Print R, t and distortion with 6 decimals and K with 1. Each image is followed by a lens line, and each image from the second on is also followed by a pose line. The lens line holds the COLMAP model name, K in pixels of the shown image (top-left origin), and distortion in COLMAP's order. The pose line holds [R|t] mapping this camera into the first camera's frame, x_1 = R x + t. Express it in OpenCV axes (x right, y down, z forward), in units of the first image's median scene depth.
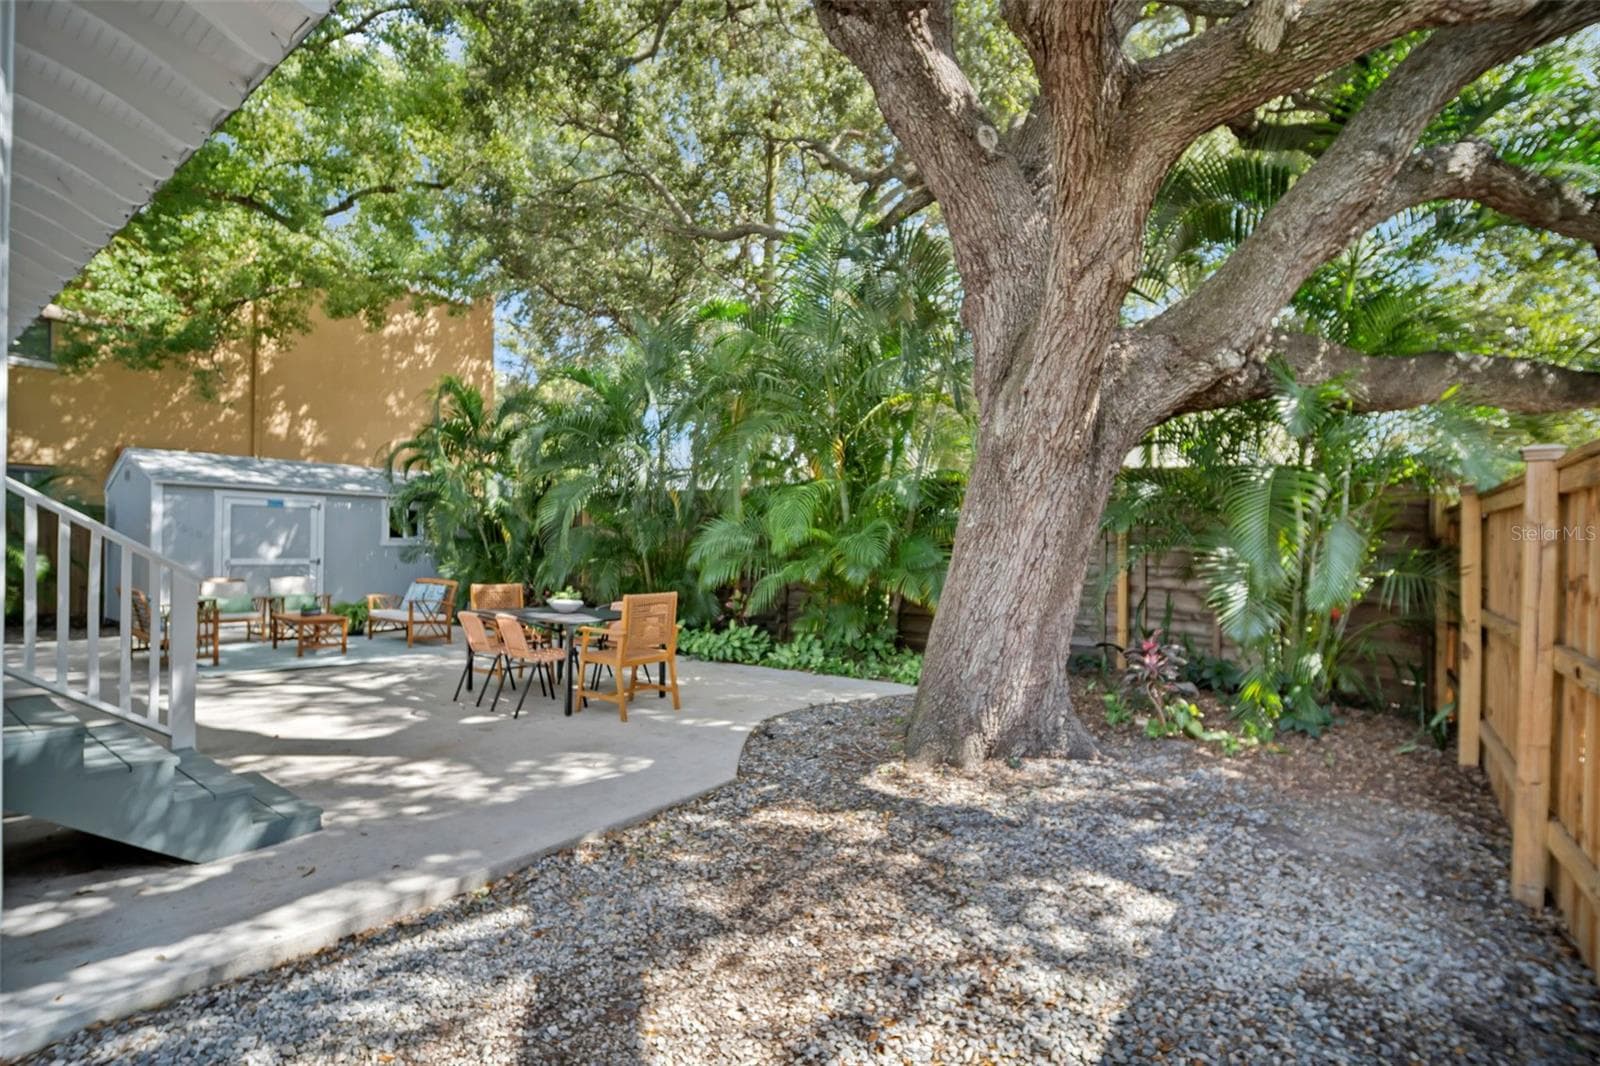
lens RADIAL K [[738.6, 0, 844.5], [0, 738.6, 534.4], [0, 0, 1]] dist [-0.002112, -0.000452]
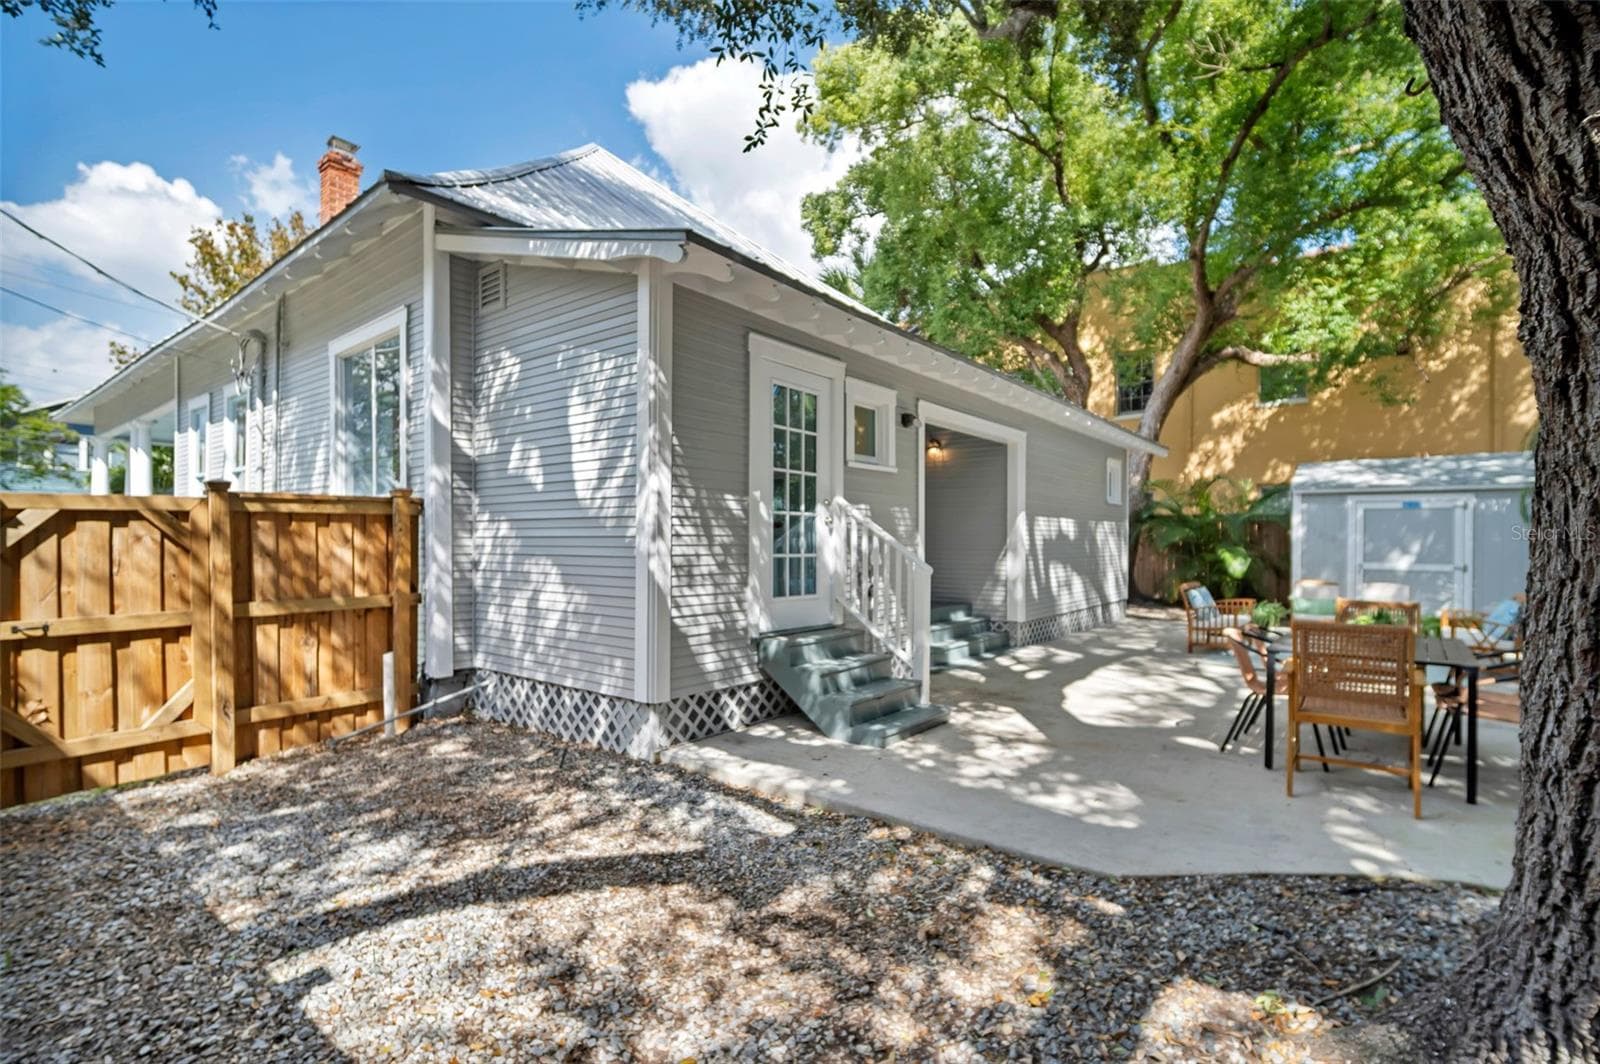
lens RADIAL K [[734.5, 0, 781.9], [0, 734.5, 540.9], [0, 0, 1]] dist [-0.003834, -0.006213]
pose [[-0.067755, -0.010401, -0.997648, 0.281559], [0.012477, 0.999859, -0.011272, 0.005497], [0.997624, -0.013212, -0.067616, 0.358543]]
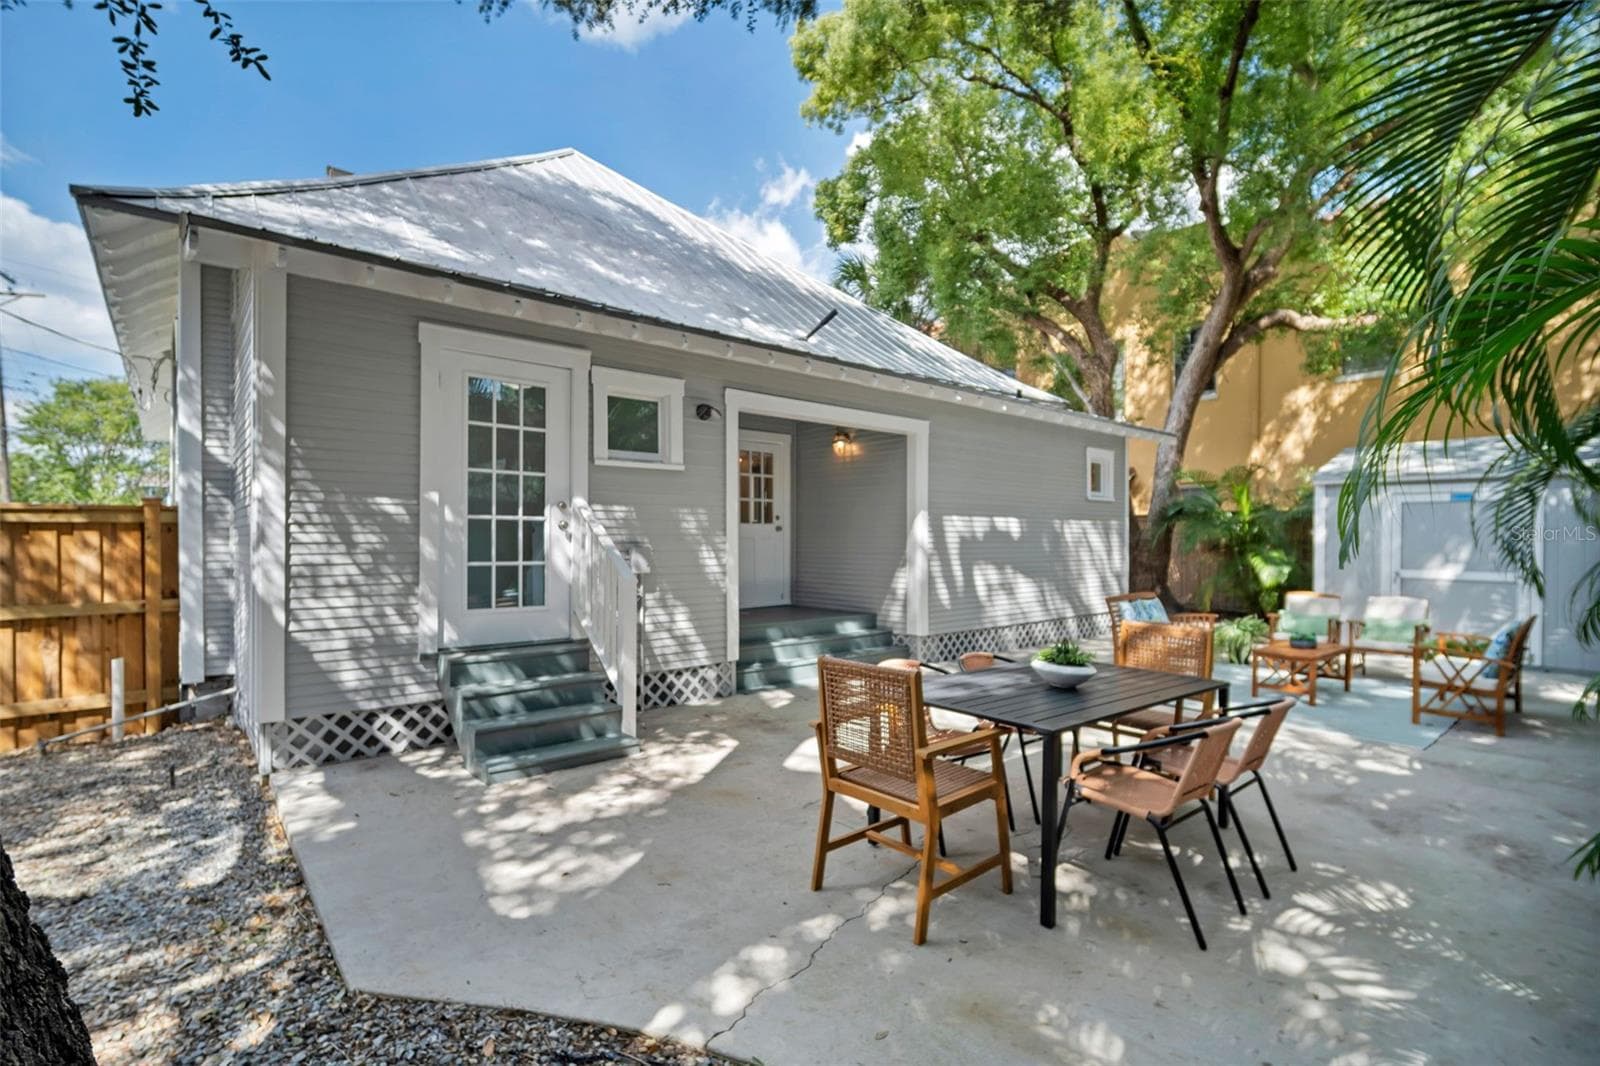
lens RADIAL K [[734.5, 0, 781.9], [0, 734.5, 541.9], [0, 0, 1]] dist [-0.003834, -0.006213]
pose [[-0.249684, -0.009488, -0.968281, 0.144092], [0.013404, 0.999822, -0.013254, 0.004387], [0.968235, -0.016288, -0.249513, 0.711908]]
